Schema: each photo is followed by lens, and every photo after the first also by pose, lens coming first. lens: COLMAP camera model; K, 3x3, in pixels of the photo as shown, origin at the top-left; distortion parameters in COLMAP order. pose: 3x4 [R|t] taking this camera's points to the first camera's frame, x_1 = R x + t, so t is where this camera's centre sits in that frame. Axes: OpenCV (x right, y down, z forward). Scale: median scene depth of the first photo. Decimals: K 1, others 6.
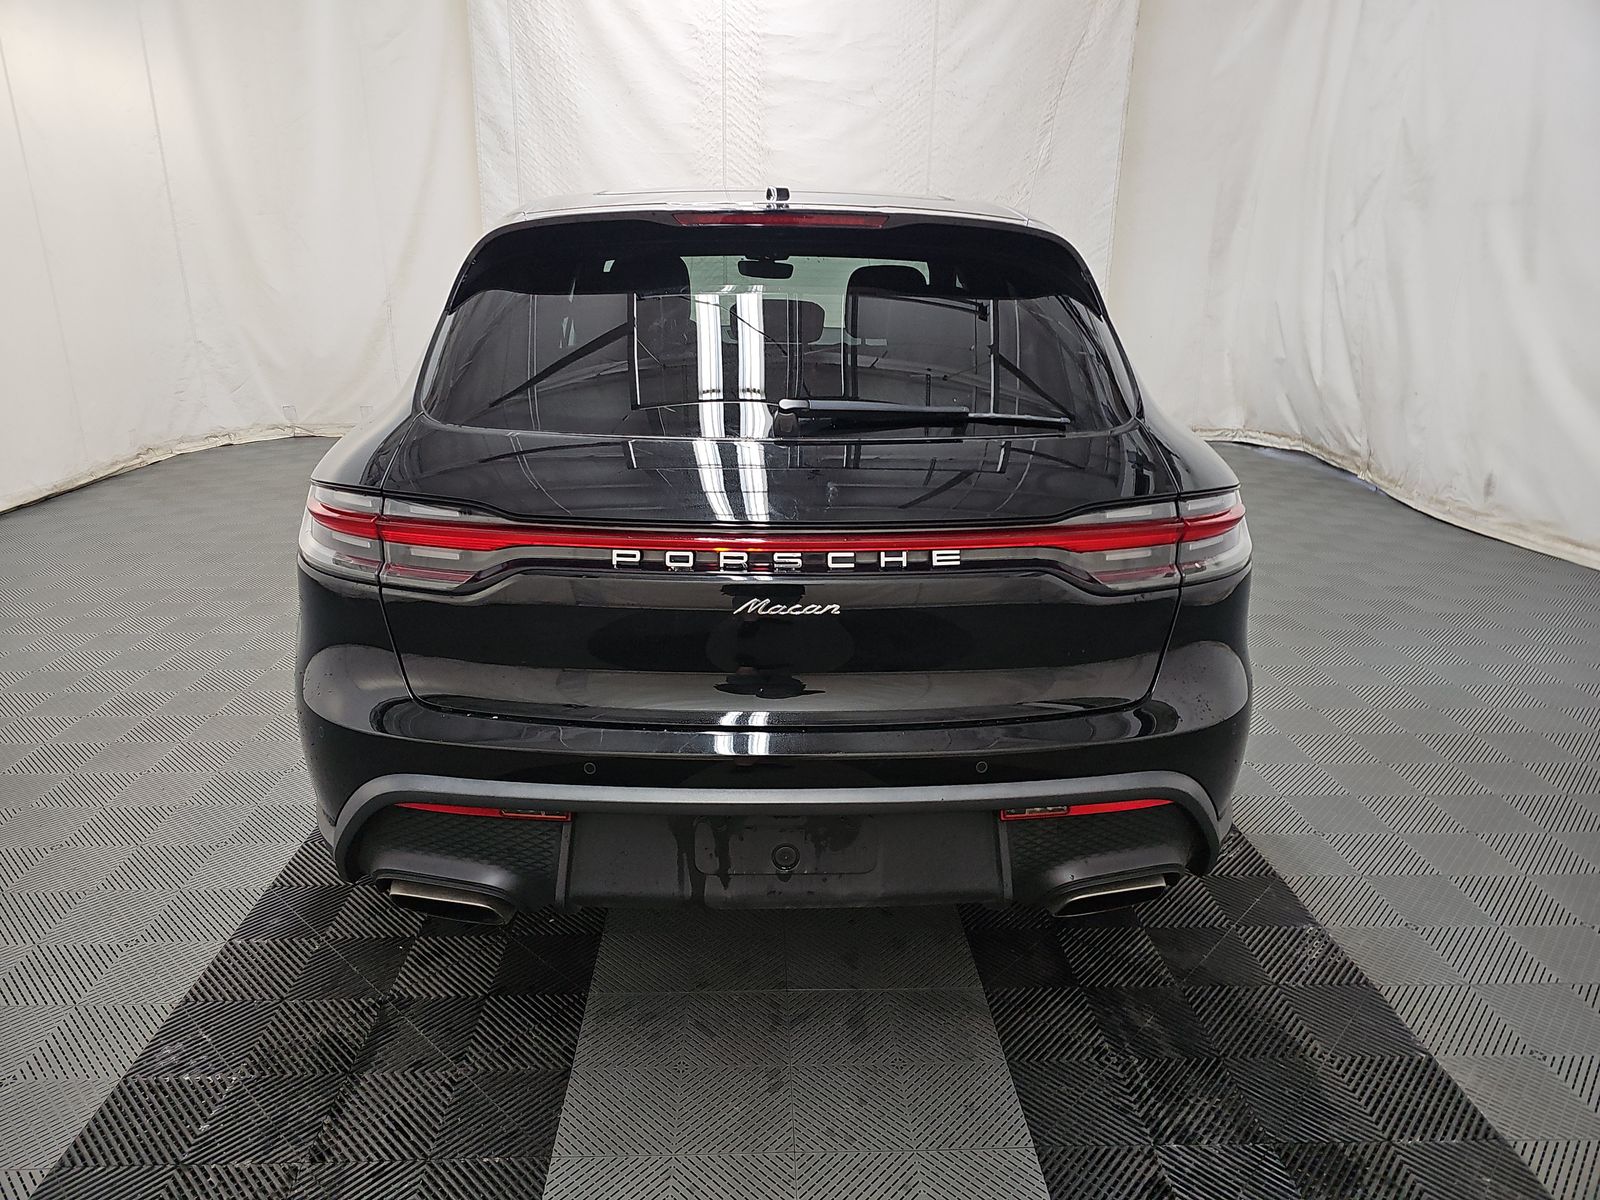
lens RADIAL K [[1060.9, 0, 789.0], [0, 1060.9, 600.3], [0, 0, 1]] dist [0.034963, -0.027255]
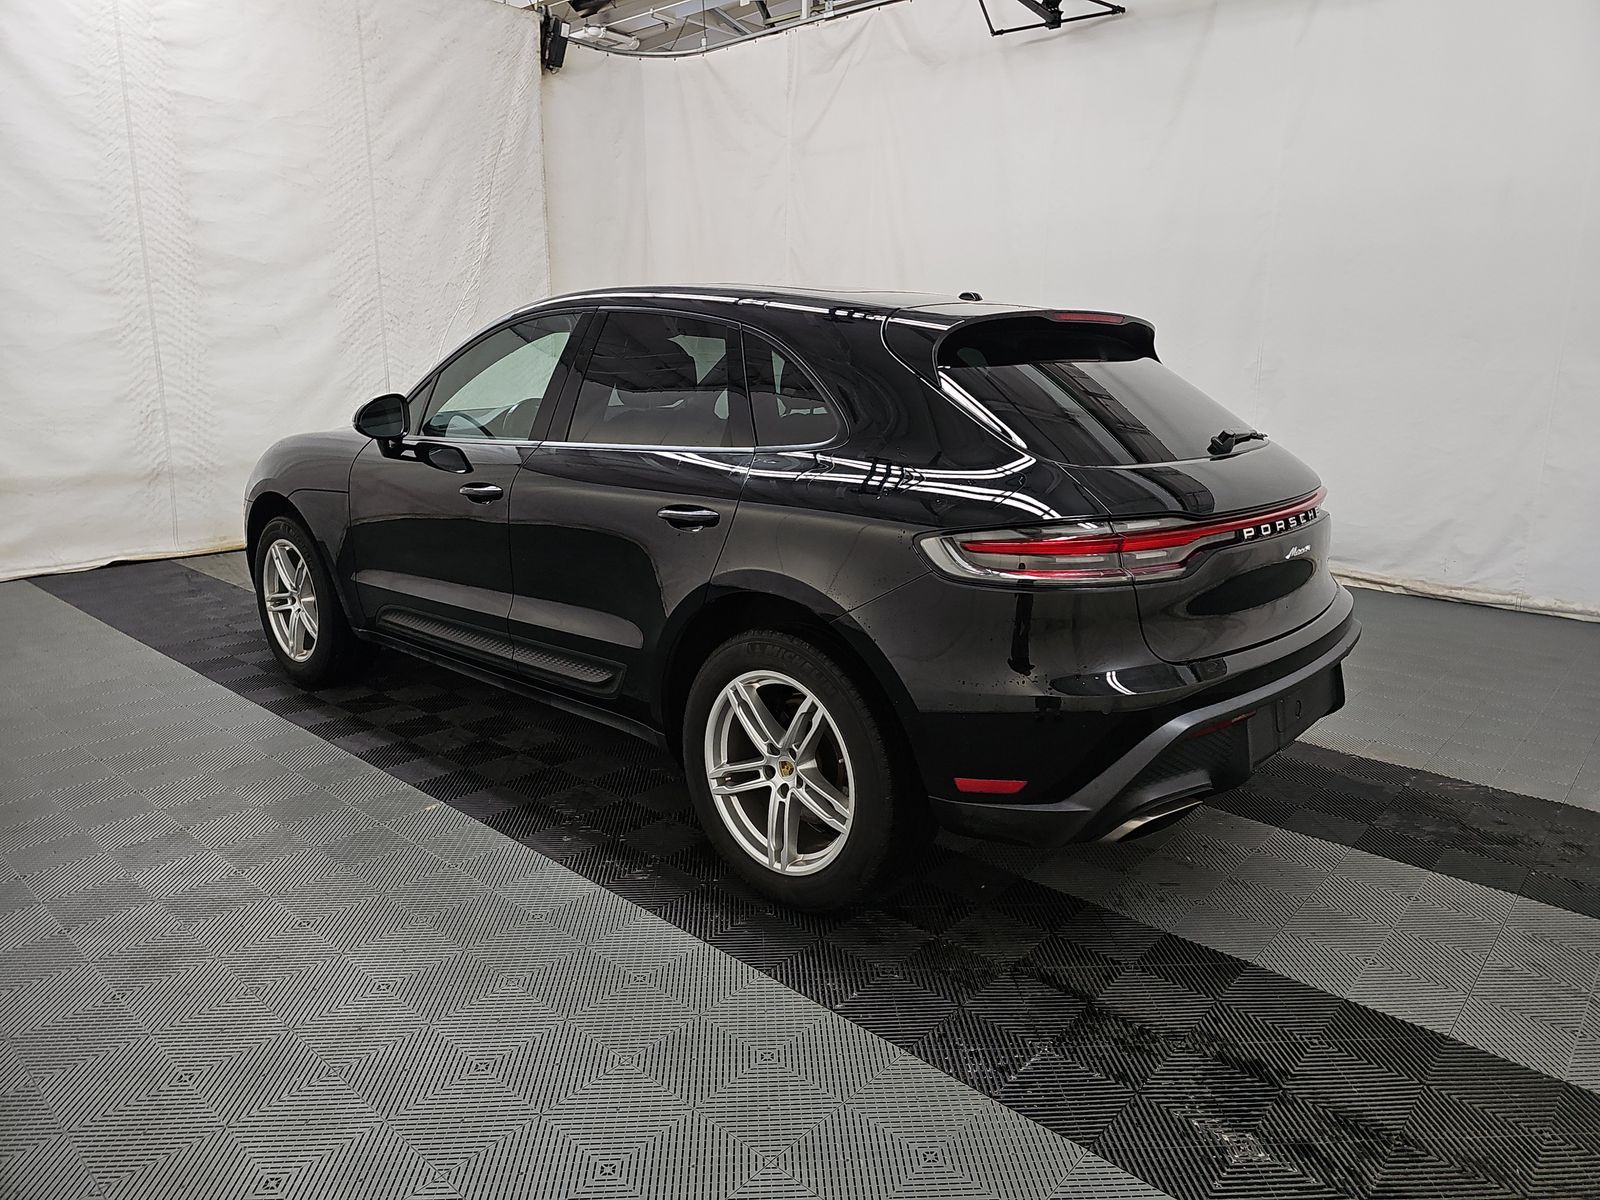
lens RADIAL K [[1060.9, 0, 789.0], [0, 1060.9, 600.3], [0, 0, 1]] dist [0.034963, -0.027255]
pose [[0.698627, -0.166050, 0.695950, -0.354309], [0.216940, 0.976068, 0.015110, -0.023257], [-0.681804, 0.140424, 0.717931, 0.077174]]
